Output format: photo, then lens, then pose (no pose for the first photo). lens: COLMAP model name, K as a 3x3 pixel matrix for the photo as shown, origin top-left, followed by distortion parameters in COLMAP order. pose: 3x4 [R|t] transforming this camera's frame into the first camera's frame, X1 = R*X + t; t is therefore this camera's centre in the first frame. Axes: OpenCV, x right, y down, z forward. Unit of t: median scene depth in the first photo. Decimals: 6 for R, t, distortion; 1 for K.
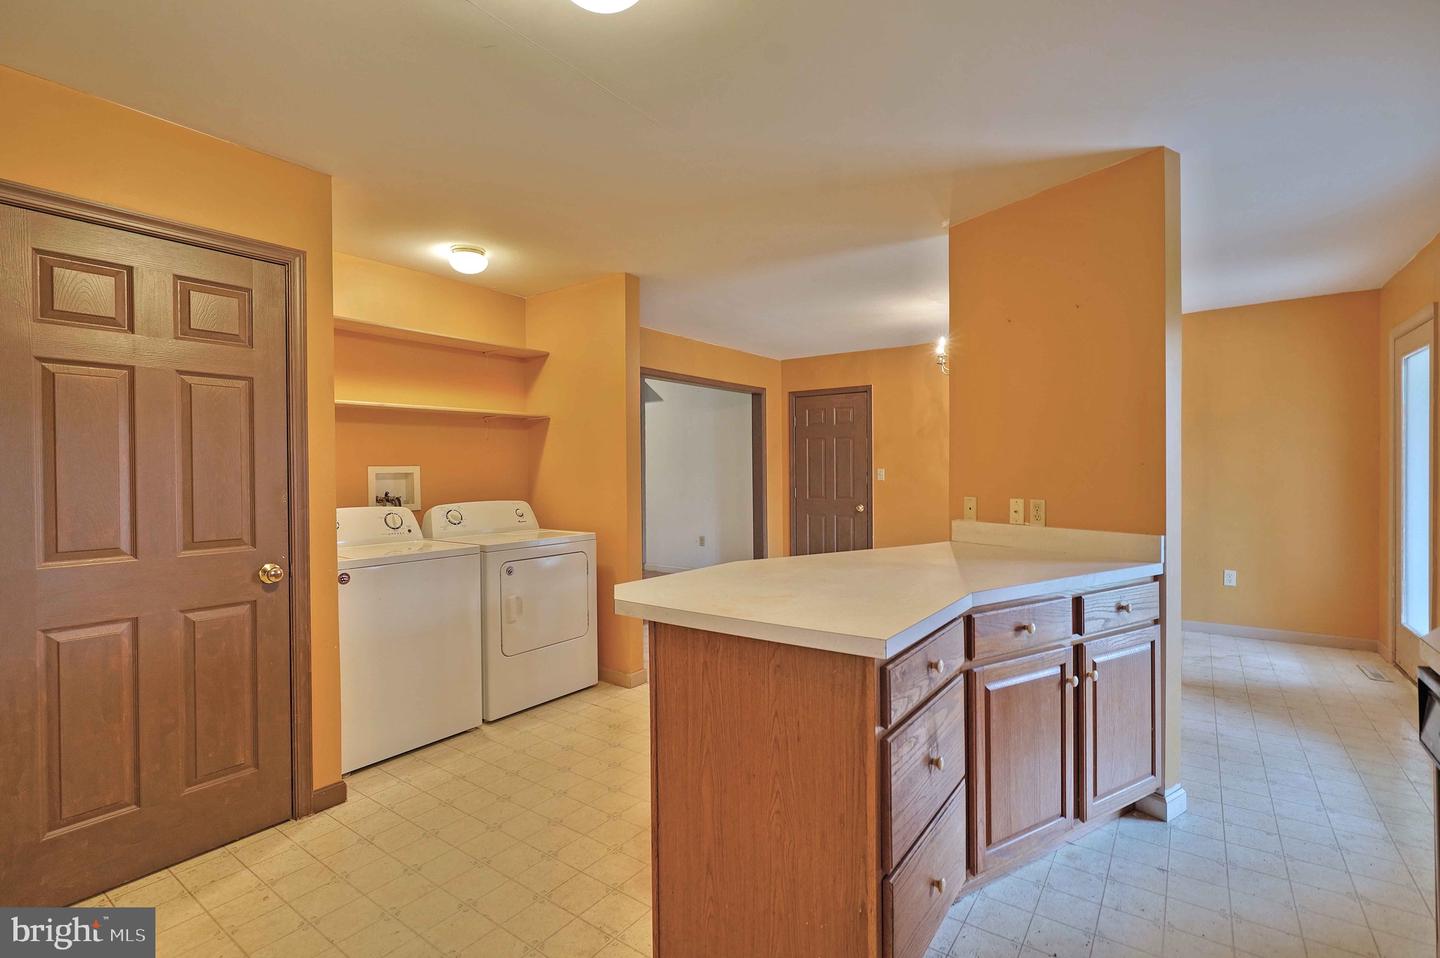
lens RADIAL K [[665.4, 0, 715.4], [0, 665.4, 483.6], [0, 0, 1]] dist [-0.003302, -0.000014]
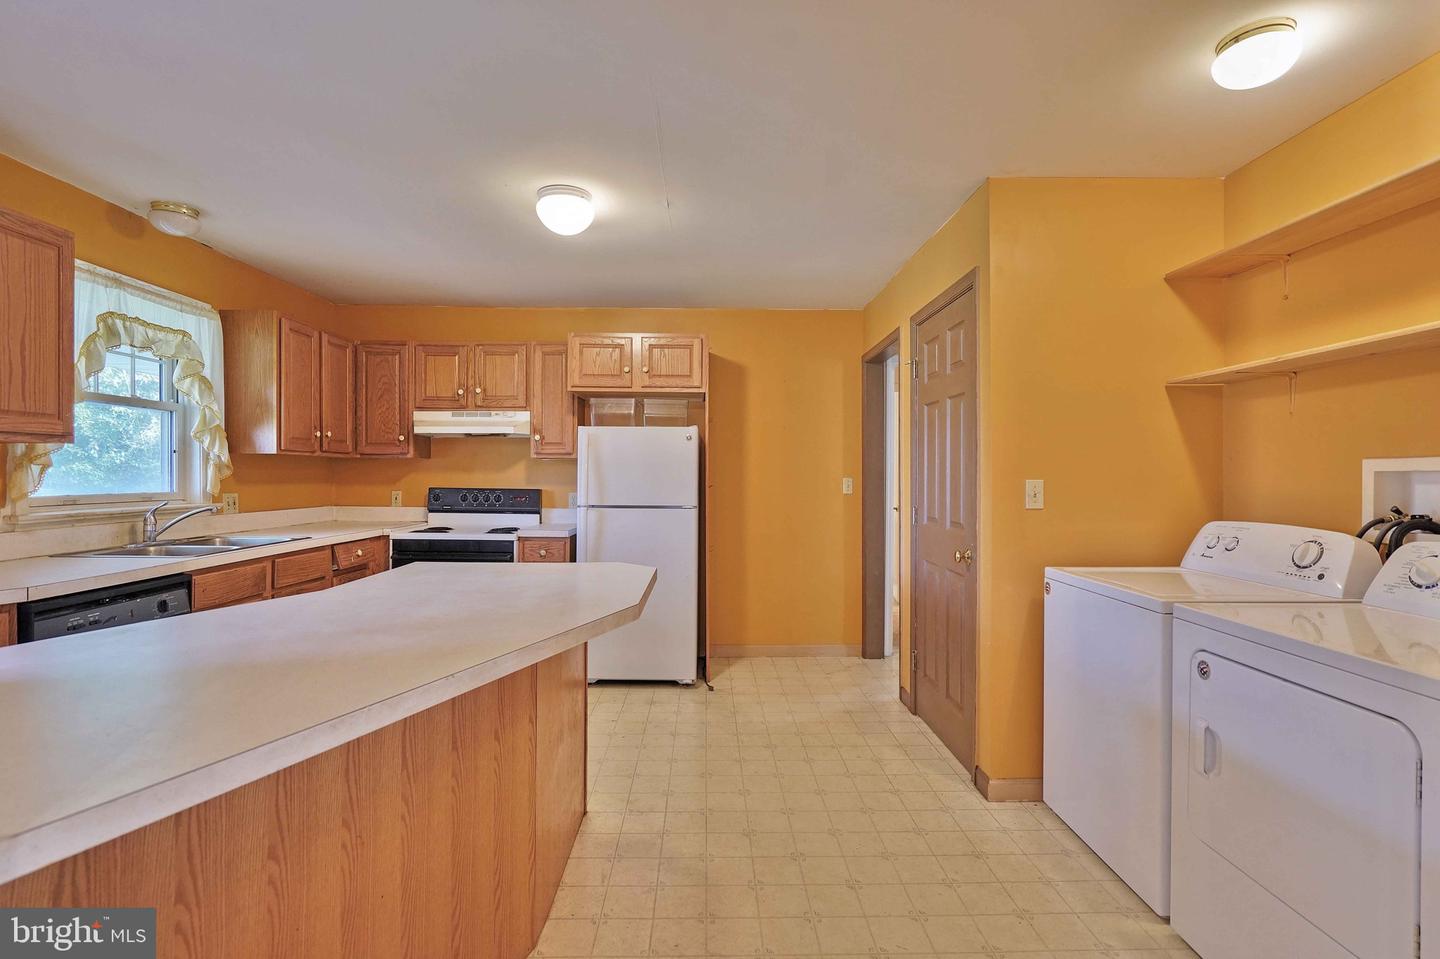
lens RADIAL K [[677.5, 0, 716.6], [0, 677.5, 478.2], [0, 0, 1]] dist [-0.002130, 0.000233]
pose [[-0.797947, 0.011521, -0.602618, 0.336732], [-0.006593, 0.999591, 0.027841, -0.027538], [0.602692, 0.026189, -0.797544, 1.396894]]
